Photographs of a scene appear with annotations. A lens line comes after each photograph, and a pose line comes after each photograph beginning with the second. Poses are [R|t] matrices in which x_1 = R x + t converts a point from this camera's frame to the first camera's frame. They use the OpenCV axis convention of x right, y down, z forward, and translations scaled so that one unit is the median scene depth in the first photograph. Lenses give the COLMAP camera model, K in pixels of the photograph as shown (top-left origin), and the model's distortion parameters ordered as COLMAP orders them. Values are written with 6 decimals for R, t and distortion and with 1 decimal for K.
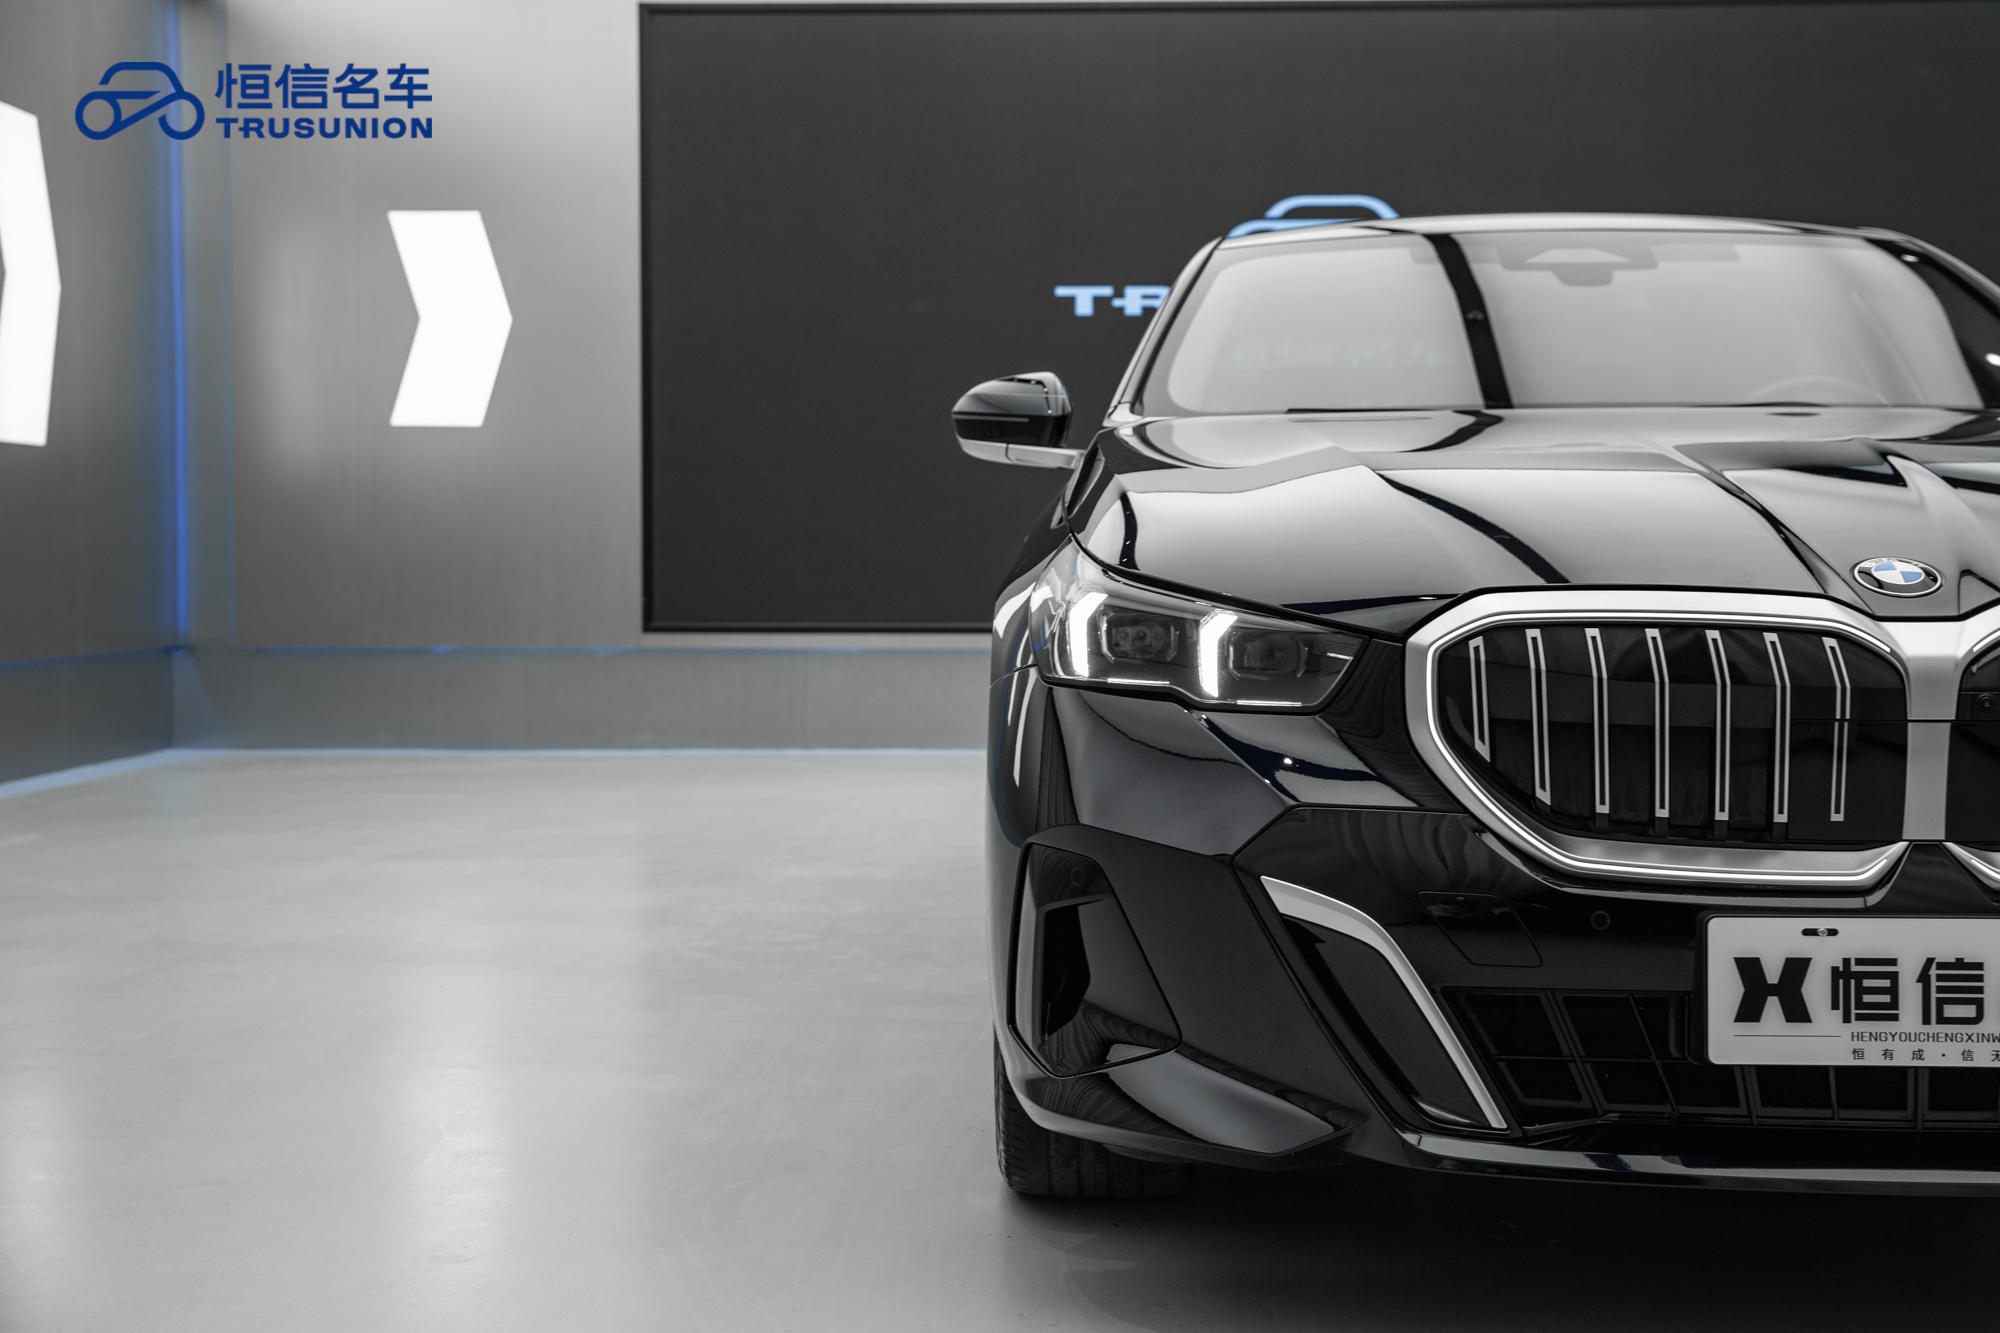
lens RADIAL K [[2662.7, 0, 1049.2], [0, 2662.7, 664.4], [0, 0, 1]] dist [0.079112, 0.020793]
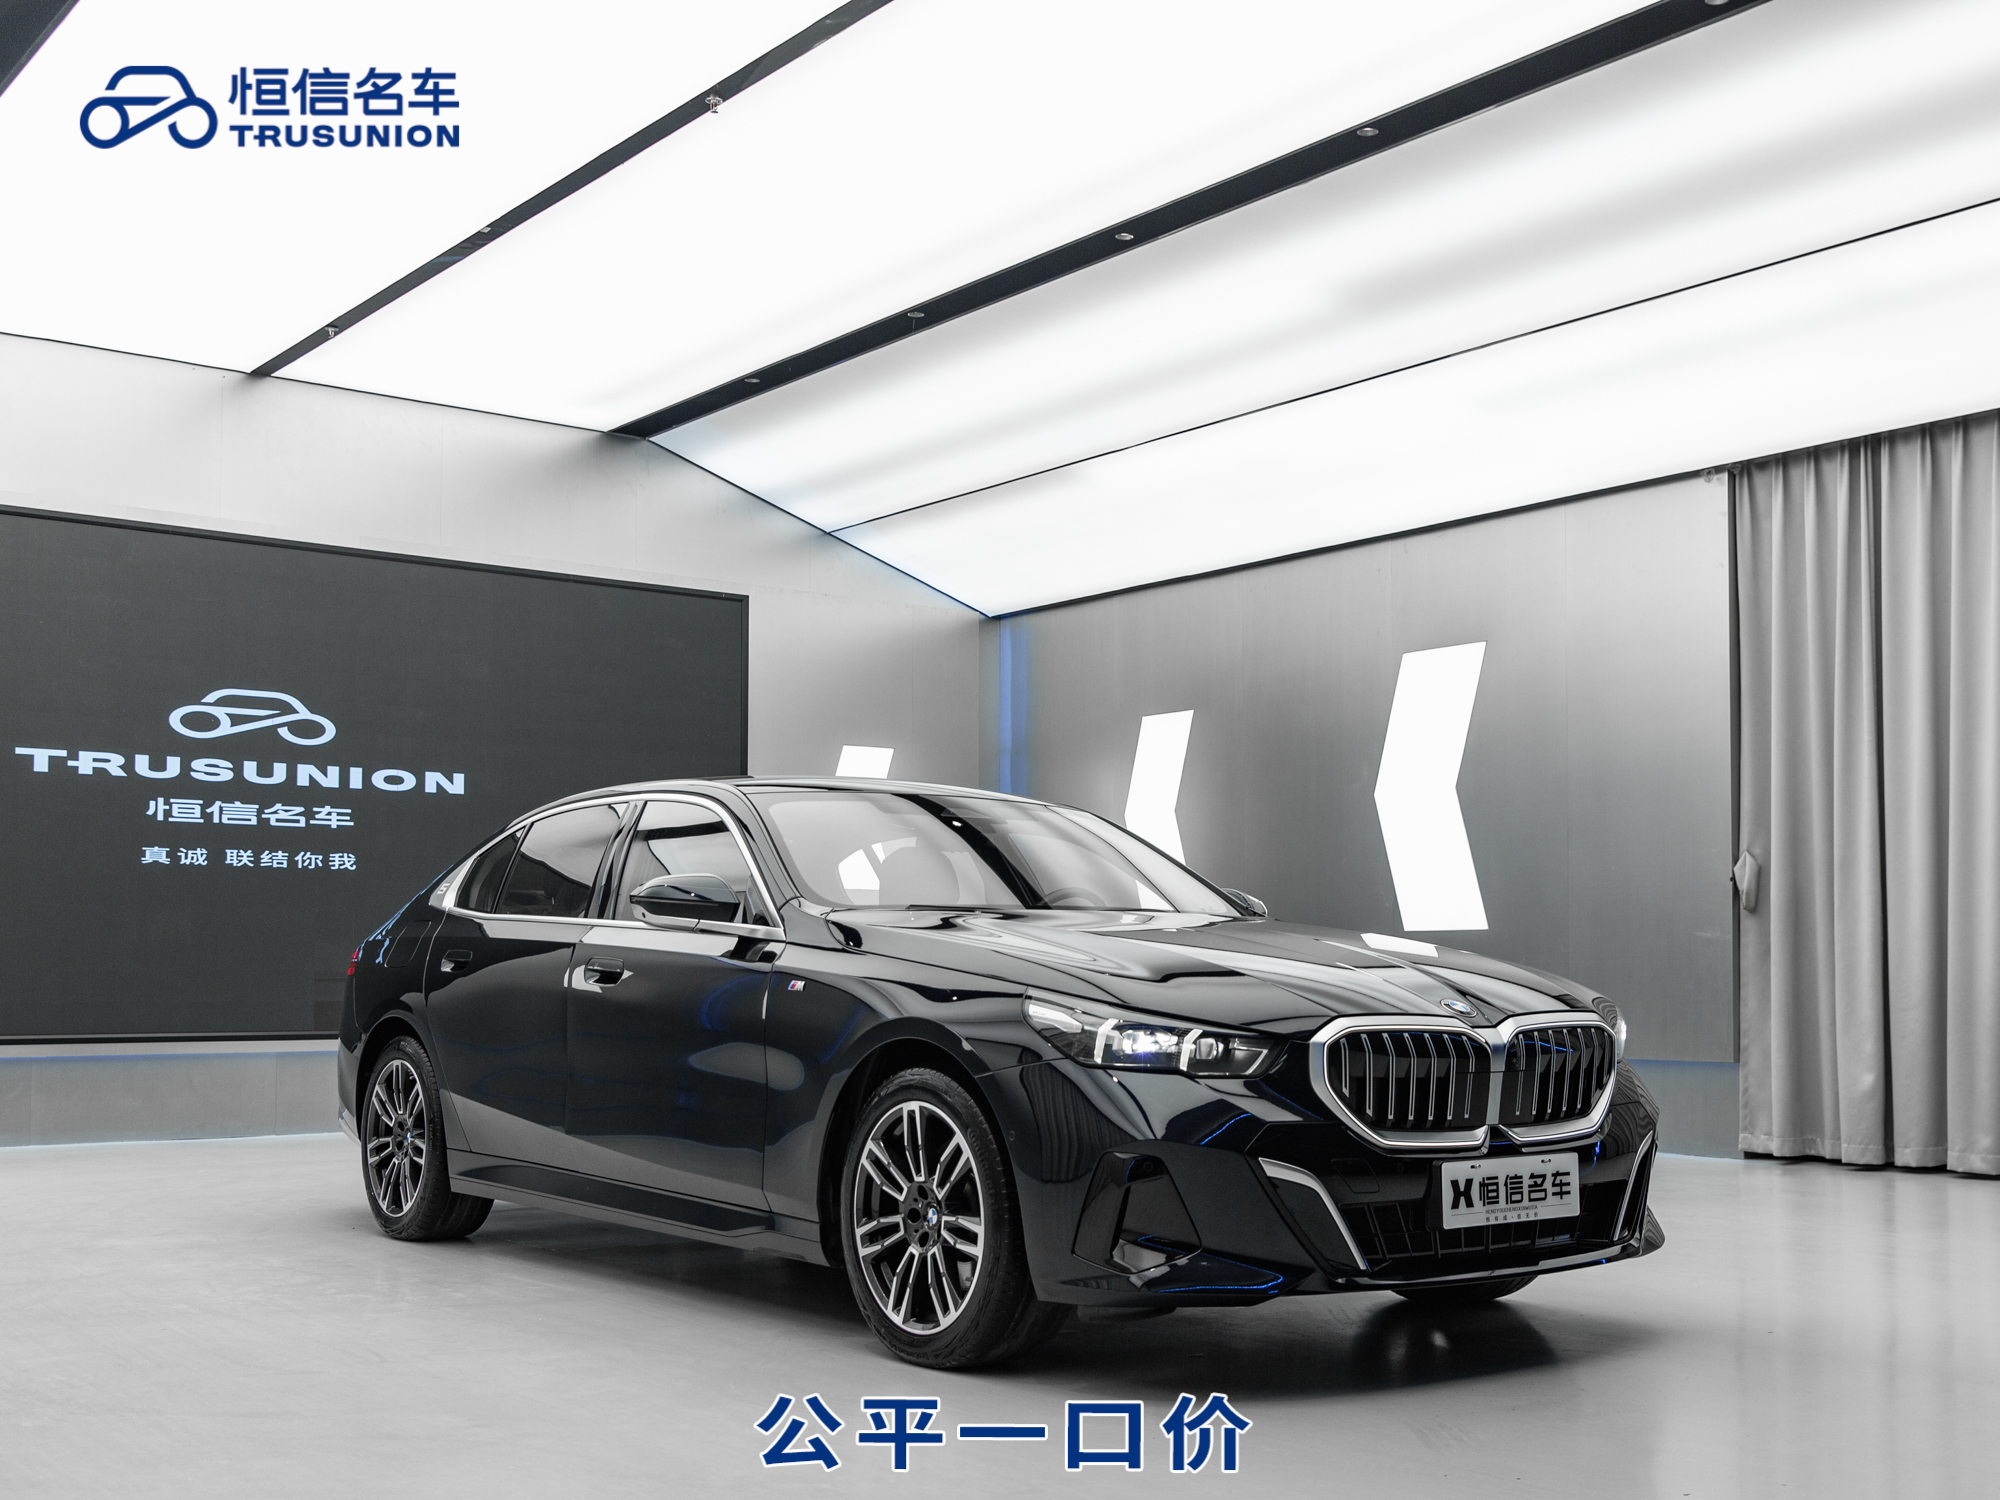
lens RADIAL K [[2252.4, 0, 1148.4], [0, 2252.4, 845.4], [0, 0, 1]] dist [-0.008746, -0.003335]
pose [[0.752812, 0.038864, 0.657087, -1.140218], [0.022949, 0.996099, -0.085208, -0.013909], [-0.657835, 0.079226, 0.748984, -0.252276]]
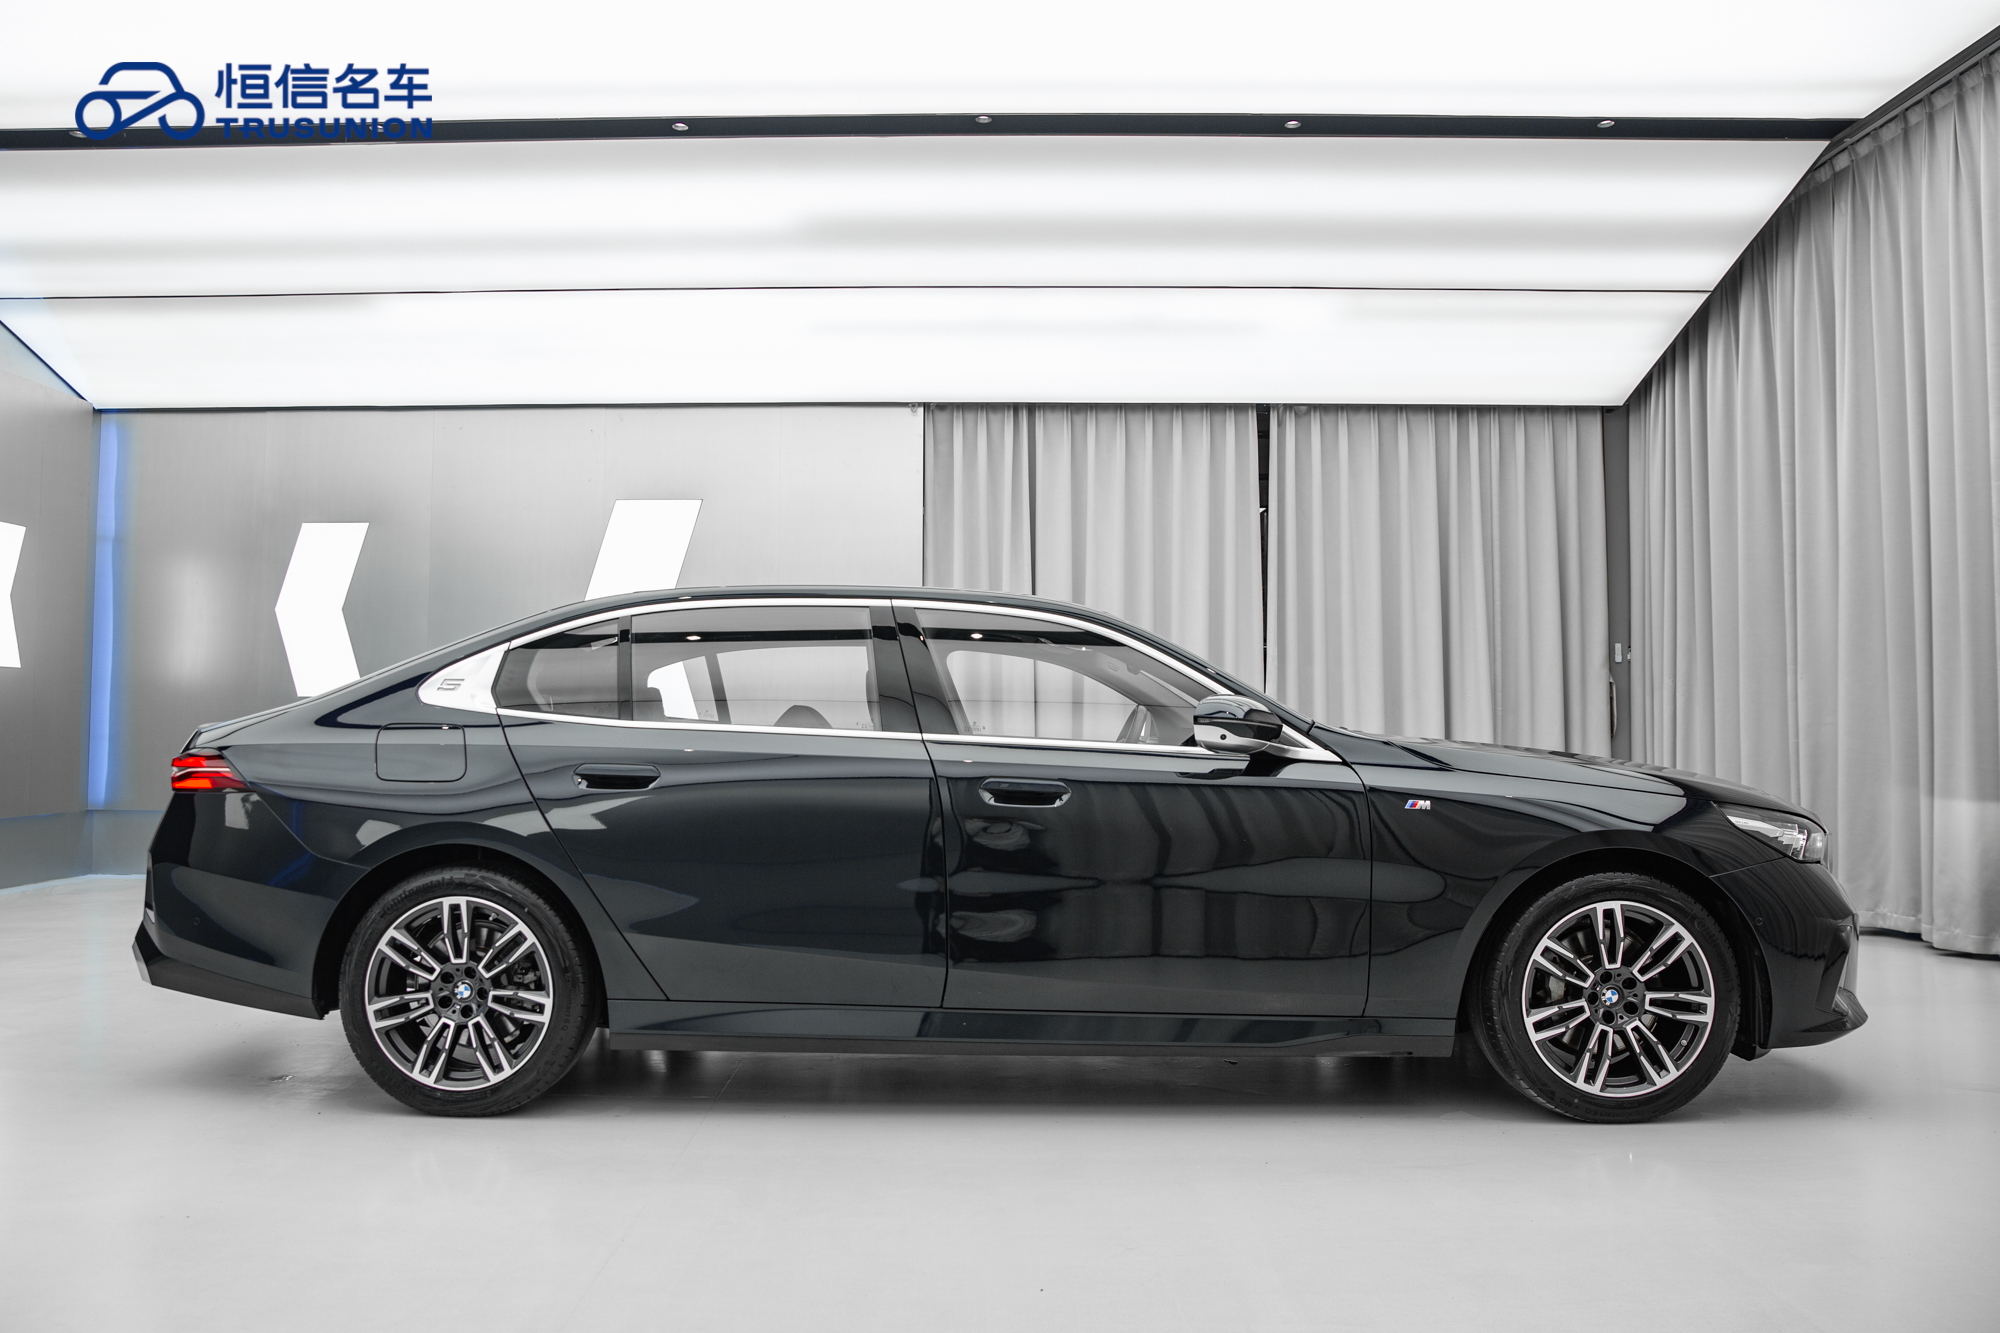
lens RADIAL K [[1409.6, 0, 1000.0], [0, 1409.6, 666.5], [0, 0, 1]] dist [-0.094855, 0.050758]
pose [[-0.010658, 0.041193, 0.999094, -1.409800], [0.036156, 0.998514, -0.040783, -0.165438], [-0.999289, 0.035688, -0.012132, 1.960247]]
